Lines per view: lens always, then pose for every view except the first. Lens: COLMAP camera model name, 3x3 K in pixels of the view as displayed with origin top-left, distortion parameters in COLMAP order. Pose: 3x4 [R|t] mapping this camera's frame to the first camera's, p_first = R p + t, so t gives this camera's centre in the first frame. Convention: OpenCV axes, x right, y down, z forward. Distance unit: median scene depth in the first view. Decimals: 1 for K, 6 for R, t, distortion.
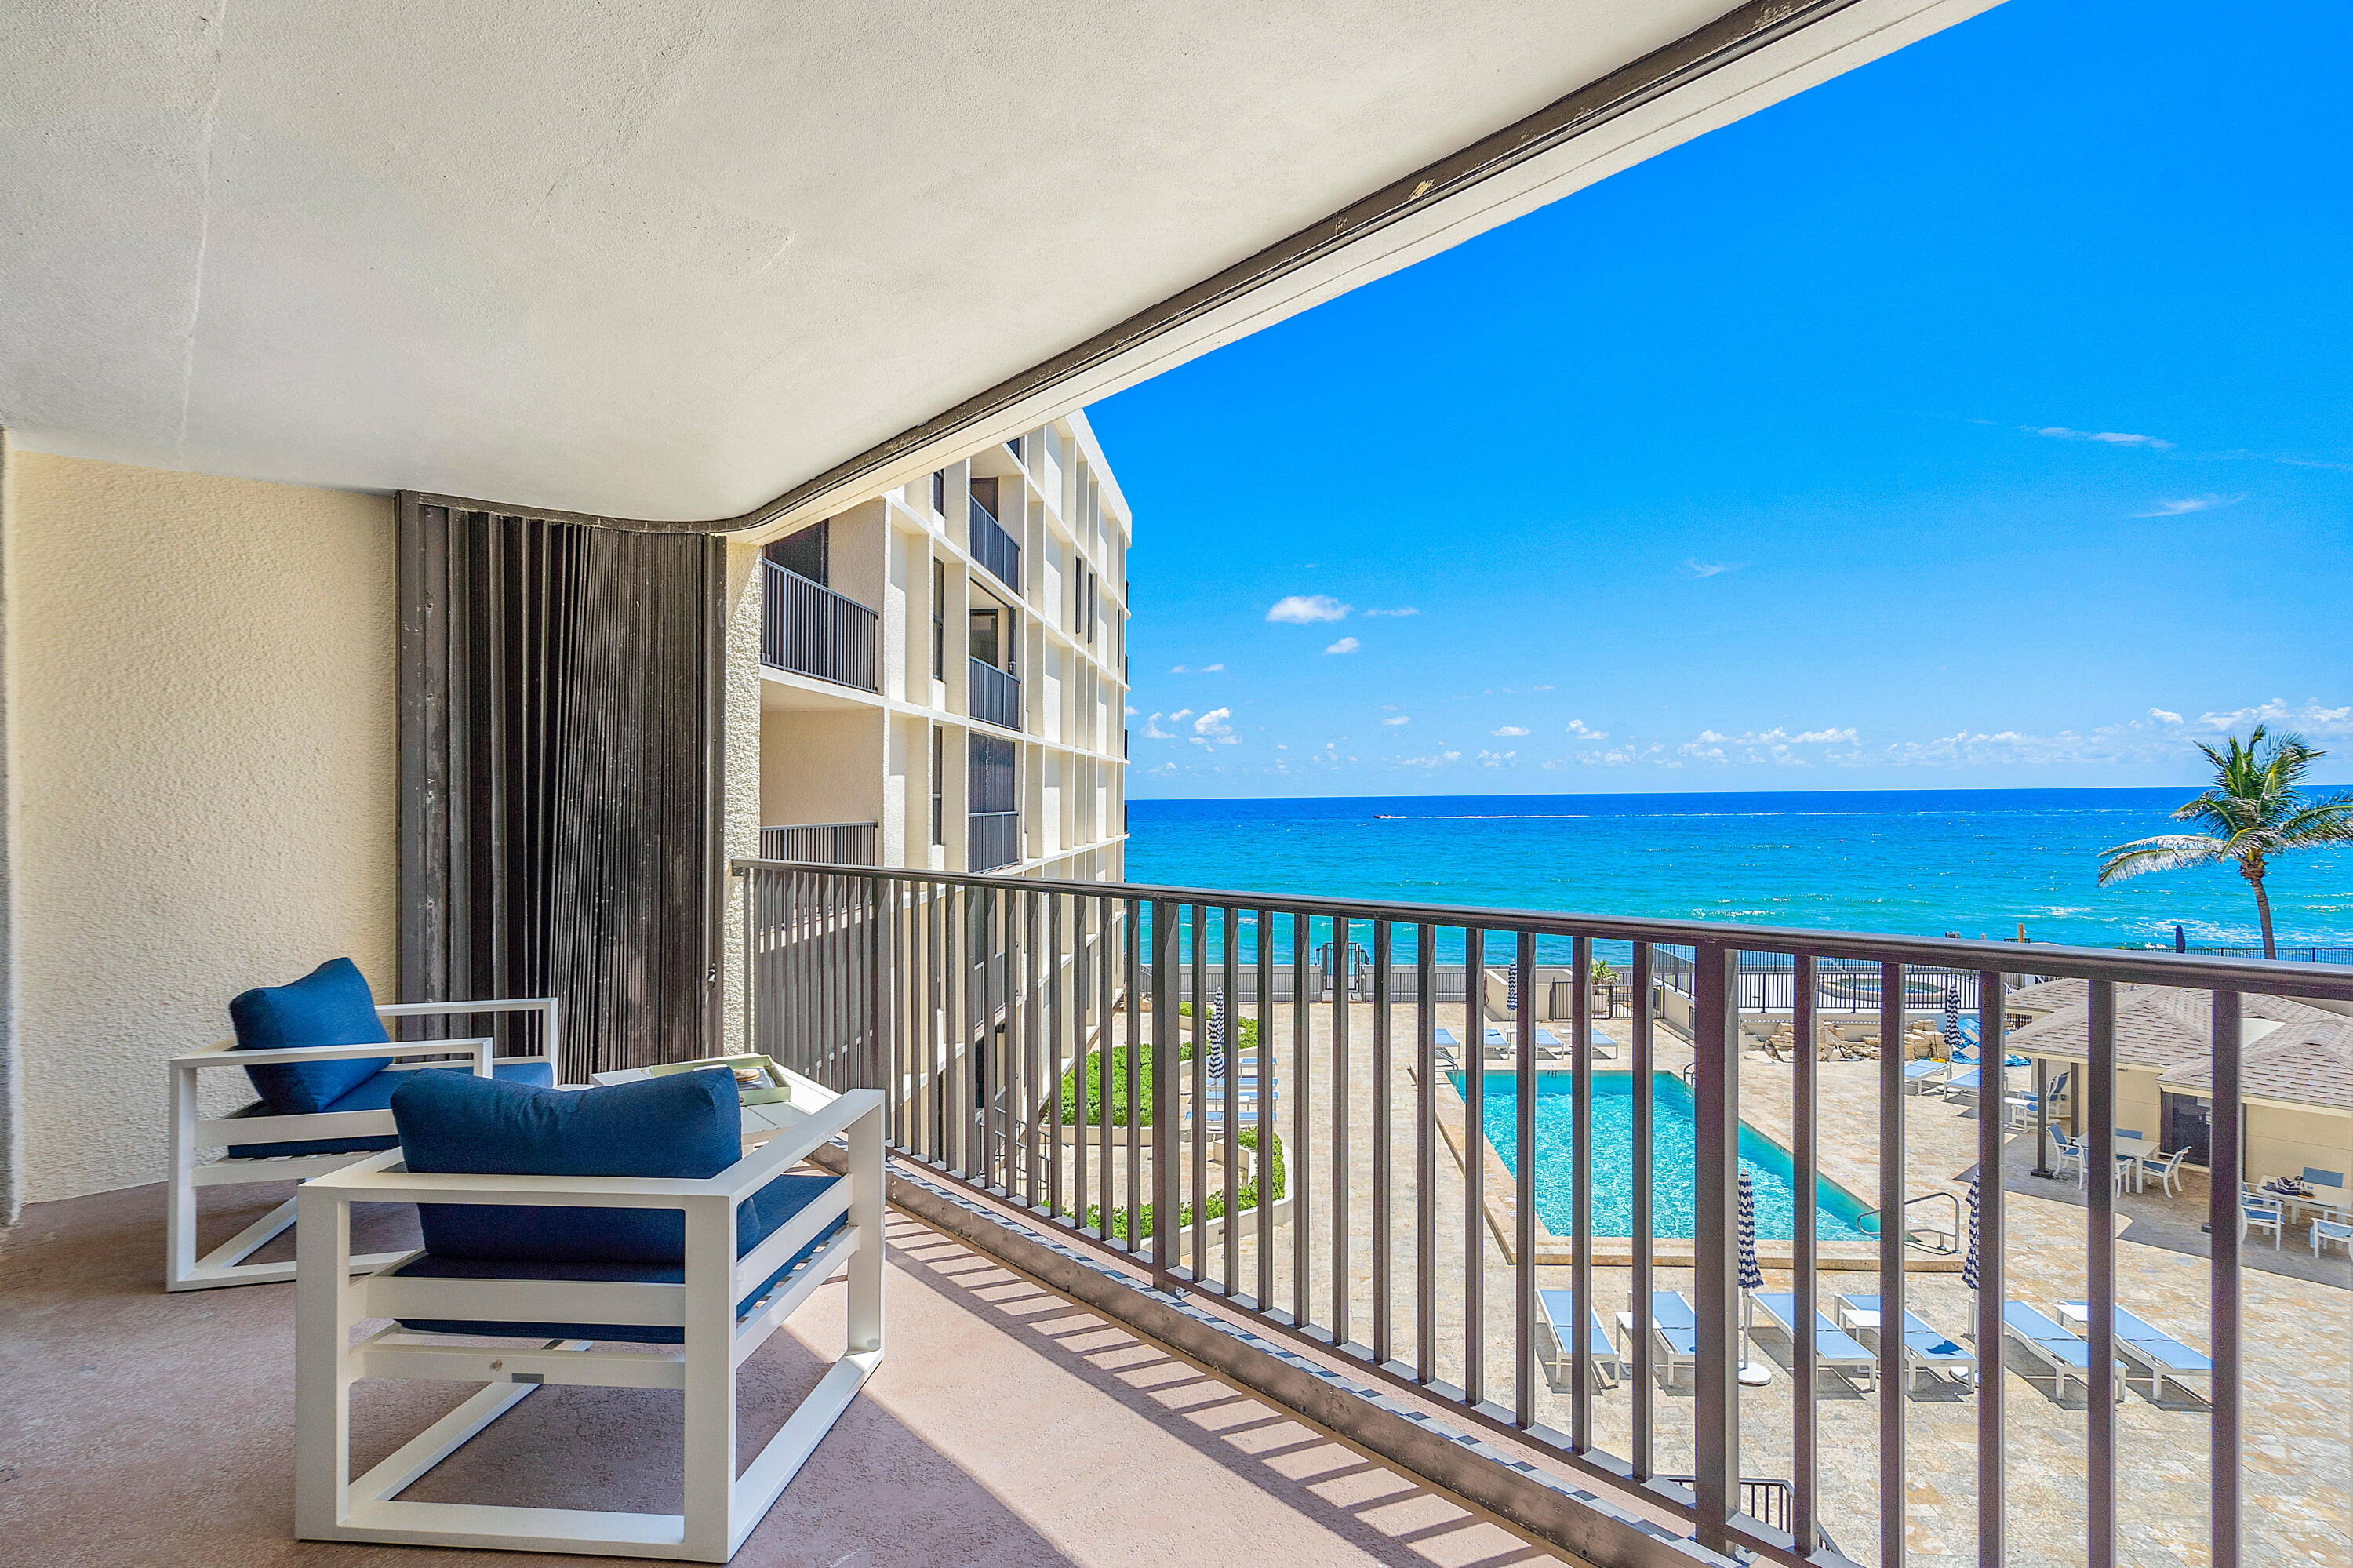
lens RADIAL K [[1113.8, 0, 1147.7], [0, 1113.8, 859.9], [0, 0, 1]] dist [-0.005939, 0.001748]
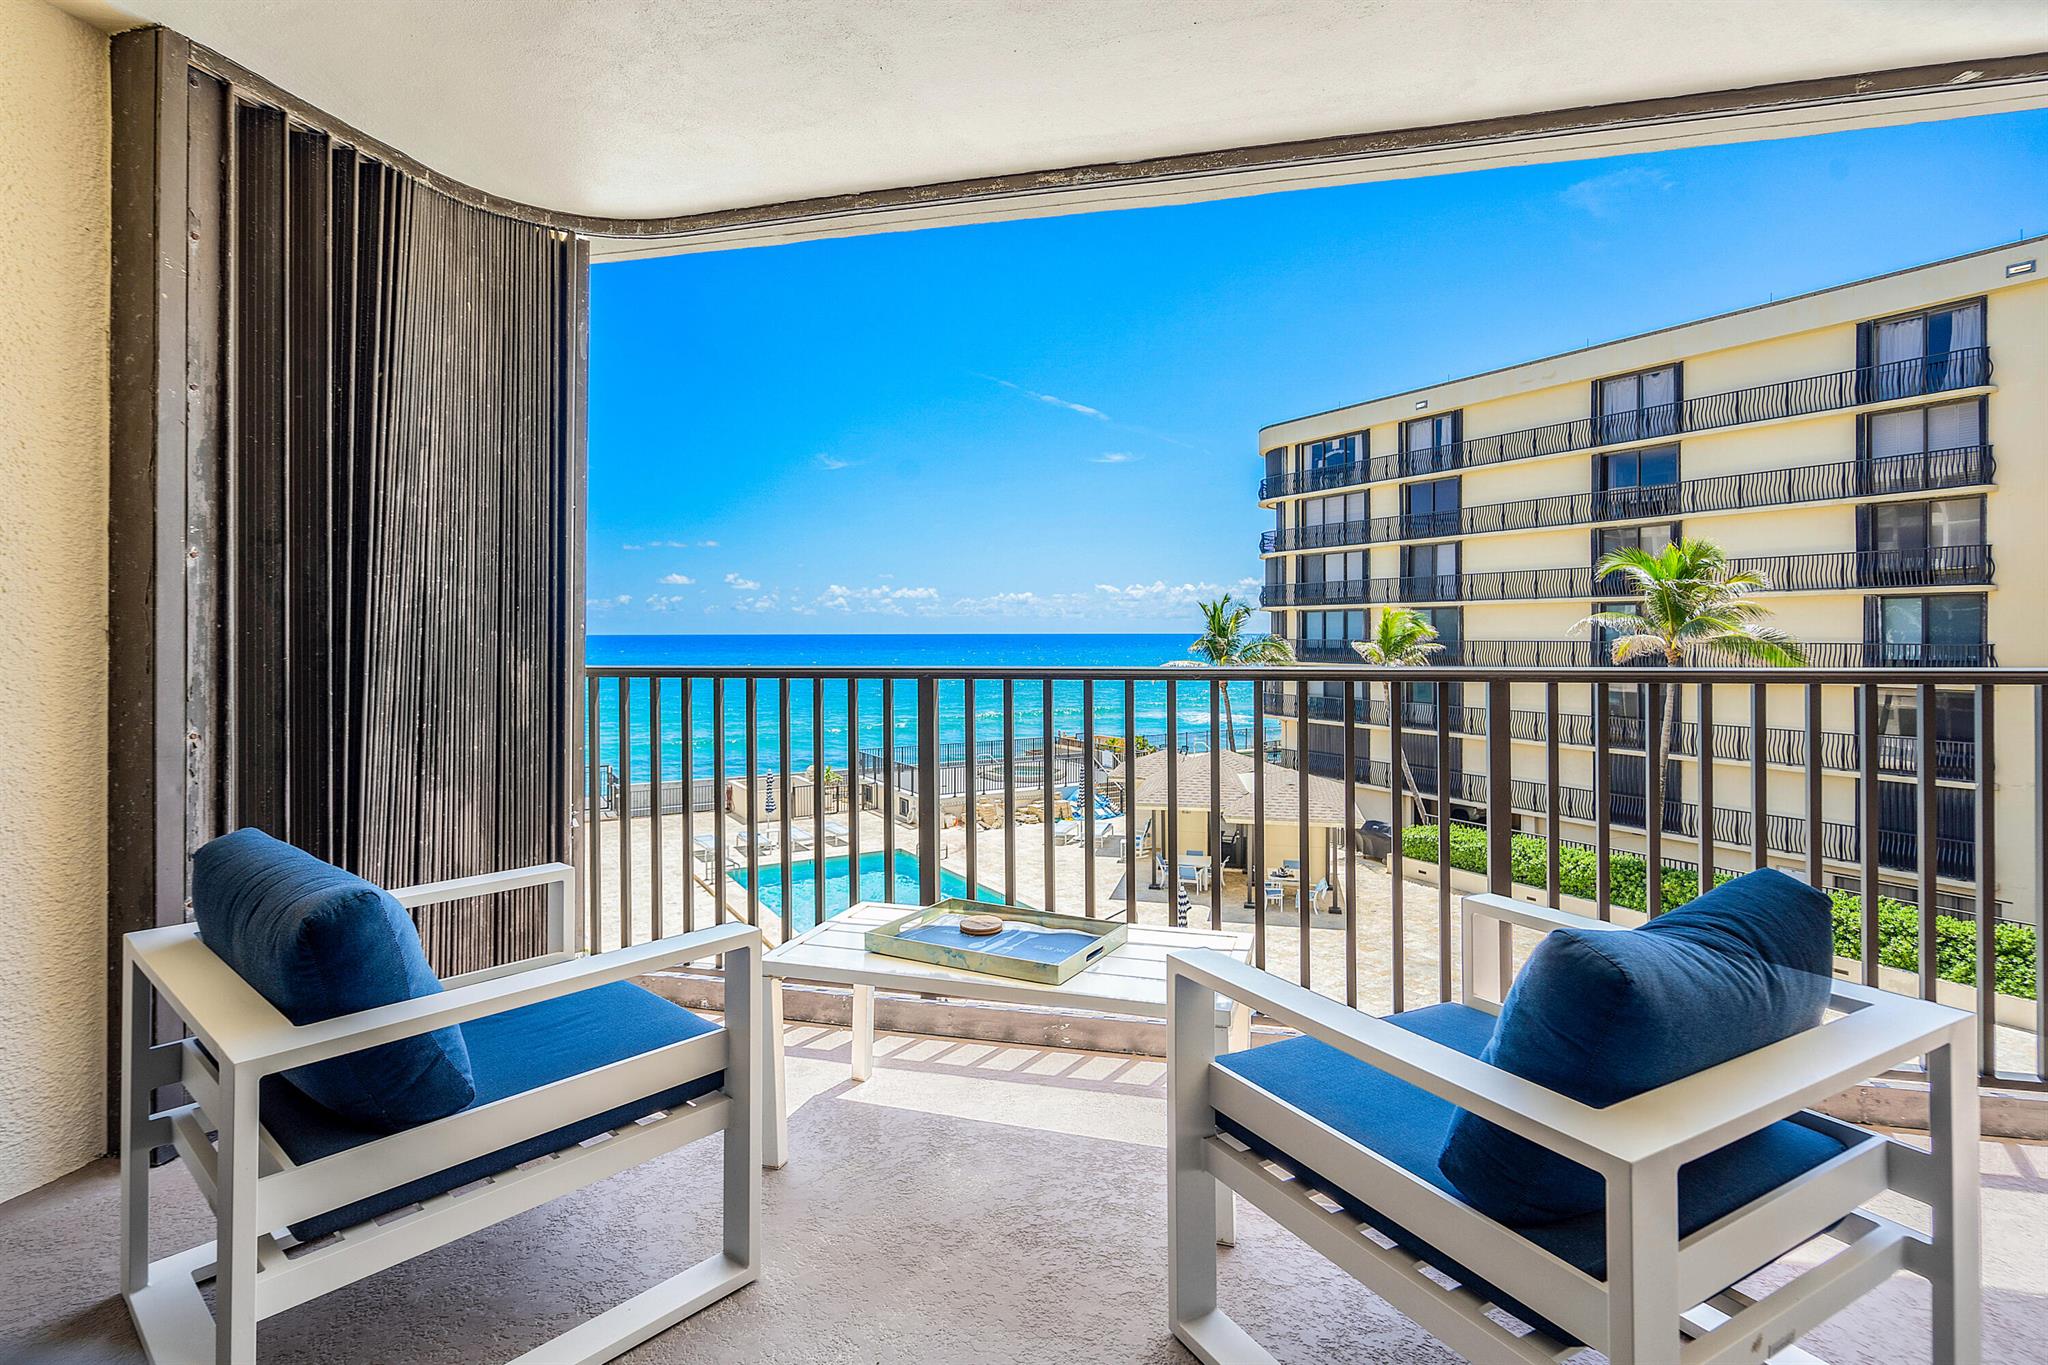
lens RADIAL K [[969.4, 0, 953.8], [0, 969.4, 667.5], [0, 0, 1]] dist [-0.005939, 0.001748]
pose [[0.819388, -0.008264, 0.573180, -0.141684], [0.022225, 0.999602, -0.017361, 0.004761], [-0.572808, 0.026964, 0.819246, 0.081431]]
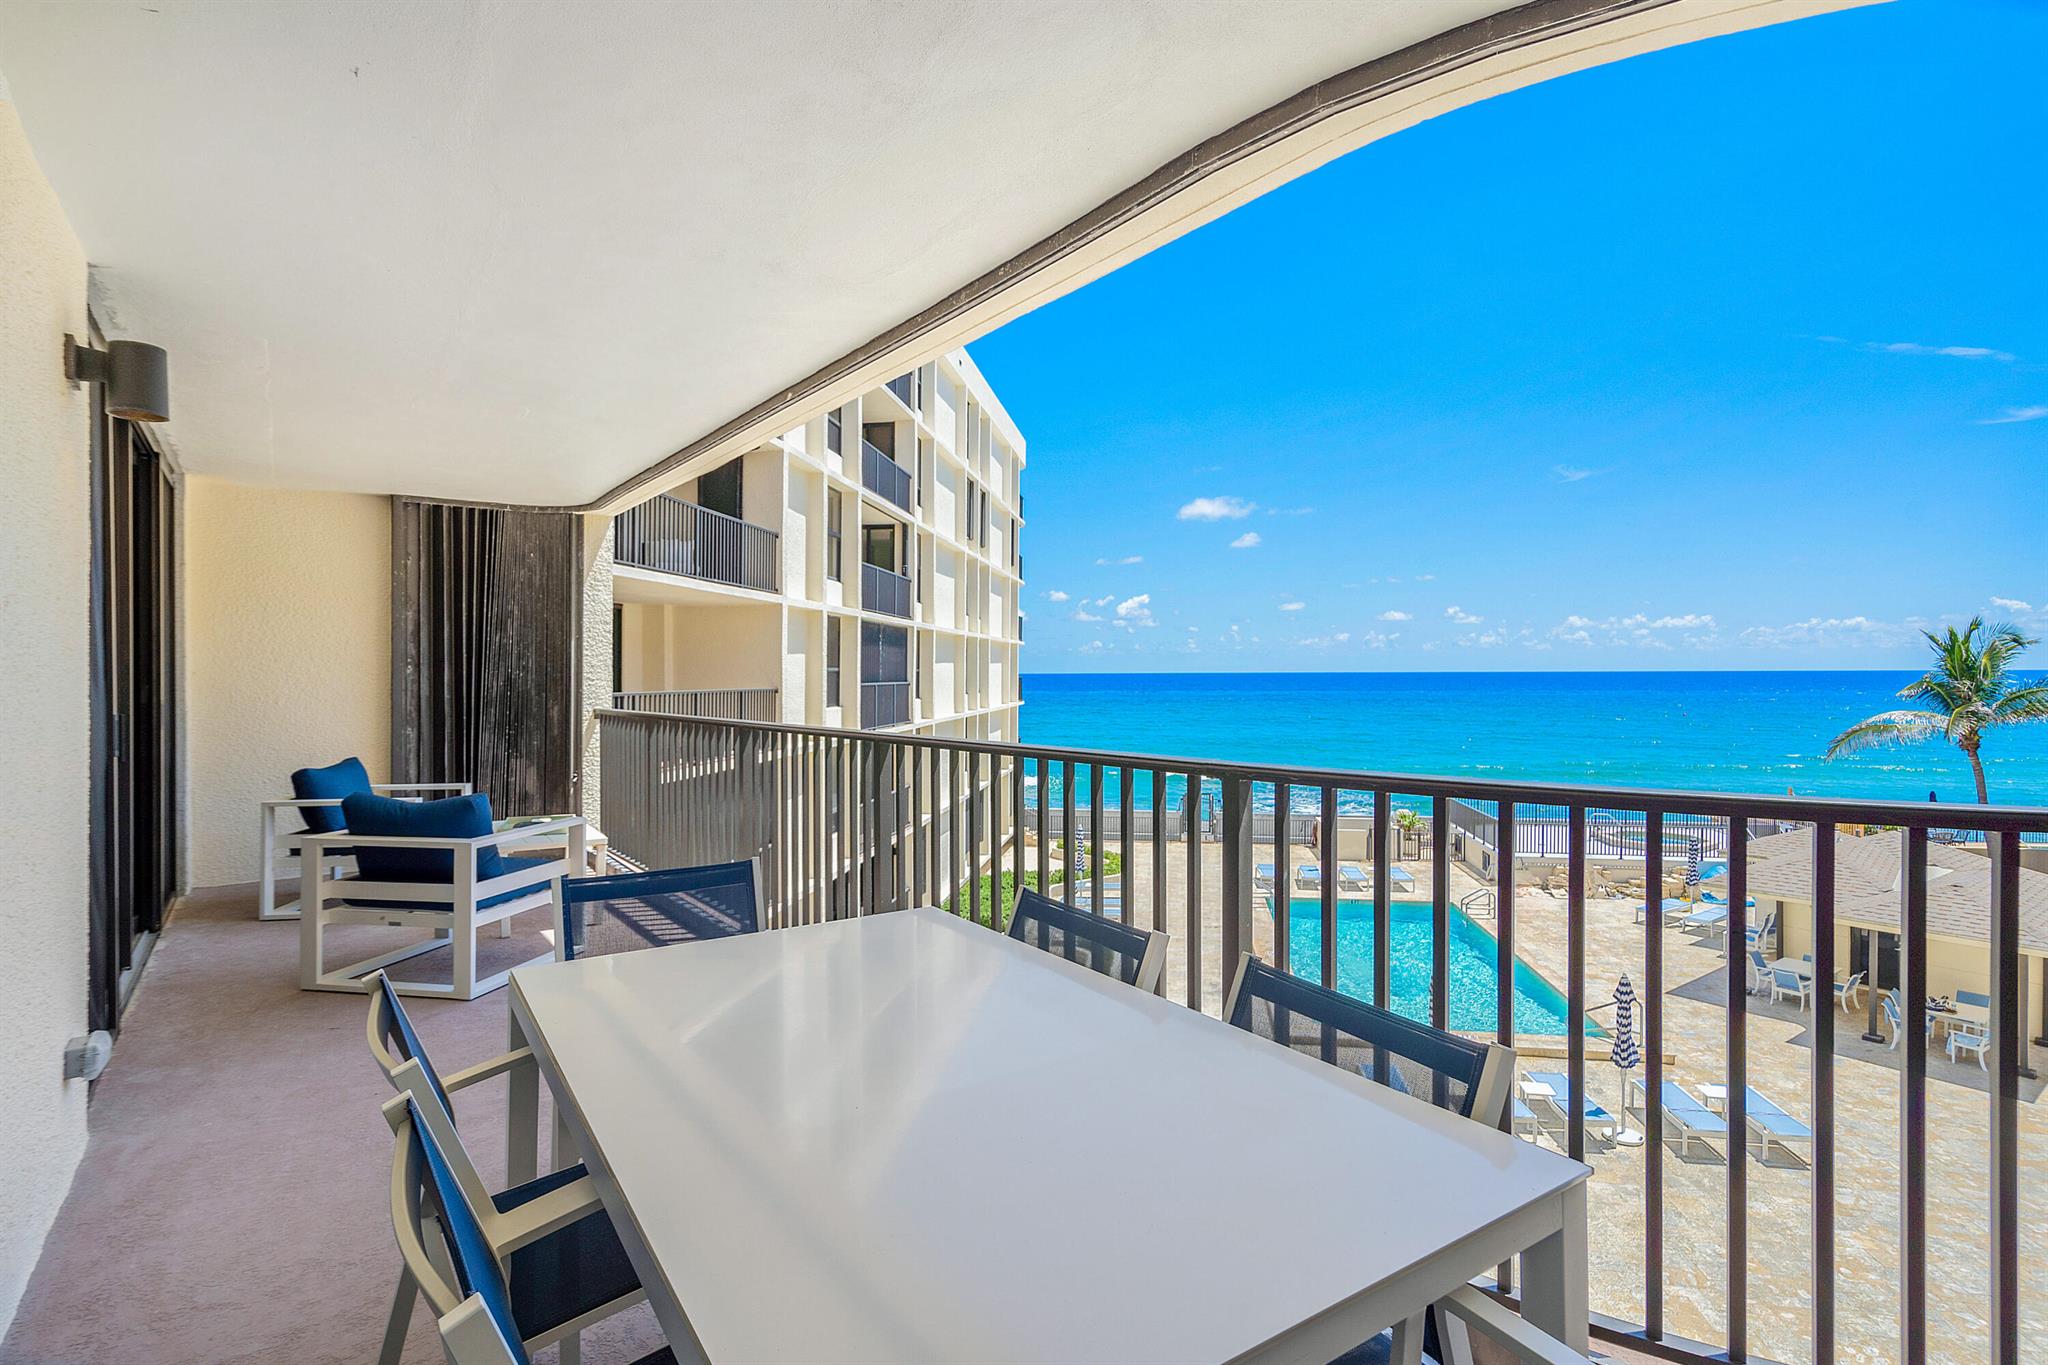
lens RADIAL K [[969.4, 0, 1021.8], [0, 969.4, 732.1], [0, 0, 1]] dist [-0.005939, 0.001748]
pose [[0.996980, 0.013733, -0.076433, 0.099178], [-0.013192, 0.999884, 0.007579, 0.004011], [0.076528, -0.006548, 0.997046, -0.101252]]
